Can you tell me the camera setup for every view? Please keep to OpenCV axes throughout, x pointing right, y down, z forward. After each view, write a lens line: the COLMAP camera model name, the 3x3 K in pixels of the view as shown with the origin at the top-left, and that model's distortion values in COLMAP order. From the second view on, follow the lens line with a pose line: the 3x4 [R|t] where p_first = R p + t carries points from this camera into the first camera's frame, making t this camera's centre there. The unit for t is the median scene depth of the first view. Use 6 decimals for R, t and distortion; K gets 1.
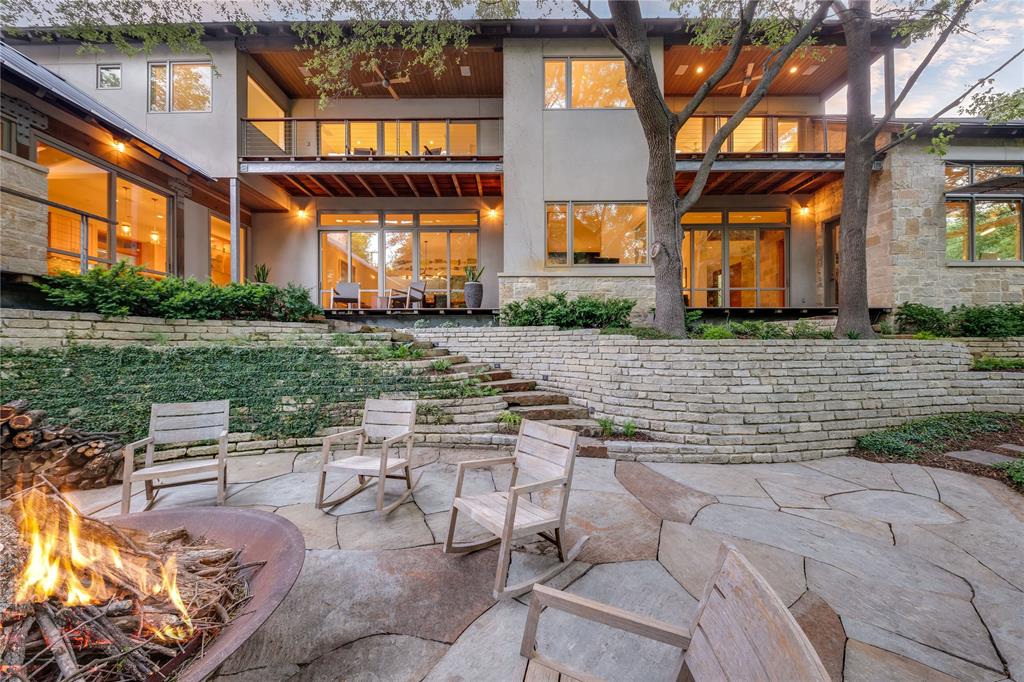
lens RADIAL K [[351.2, 0, 511.9], [0, 351.2, 344.8], [0, 0, 1]] dist [-0.003104, -0.000192]
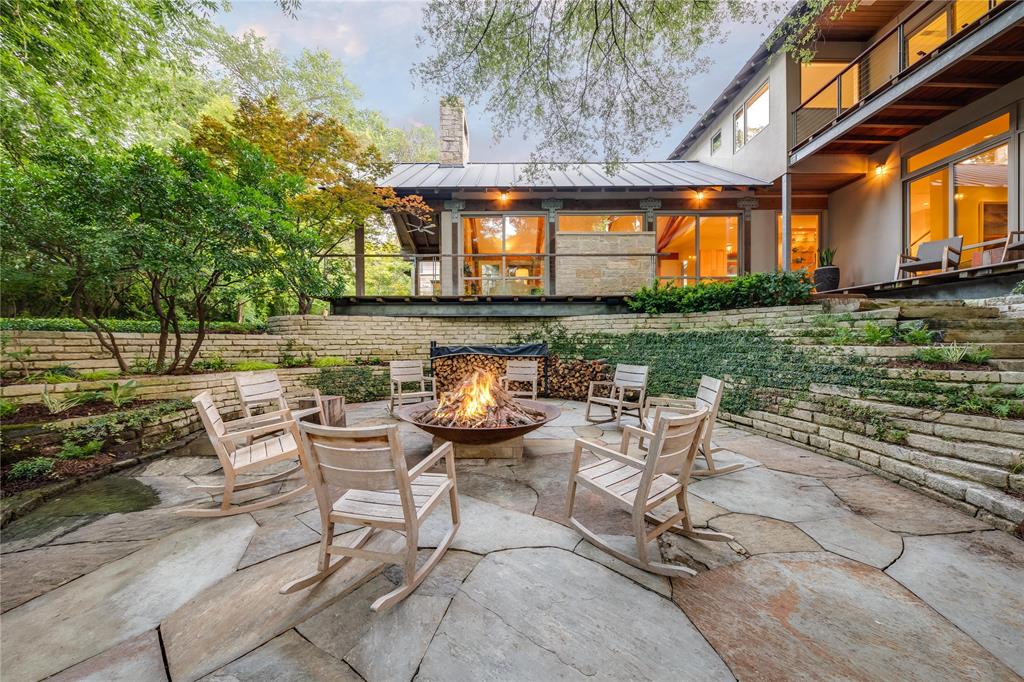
lens RADIAL K [[351.2, 0, 514.1], [0, 351.2, 342.4], [0, 0, 1]] dist [-0.003104, -0.000192]
pose [[0.011823, 0.005281, -0.999916, 0.426147], [0.006831, 0.999962, 0.005362, 0.031539], [0.999907, -0.006894, 0.011787, 0.288345]]
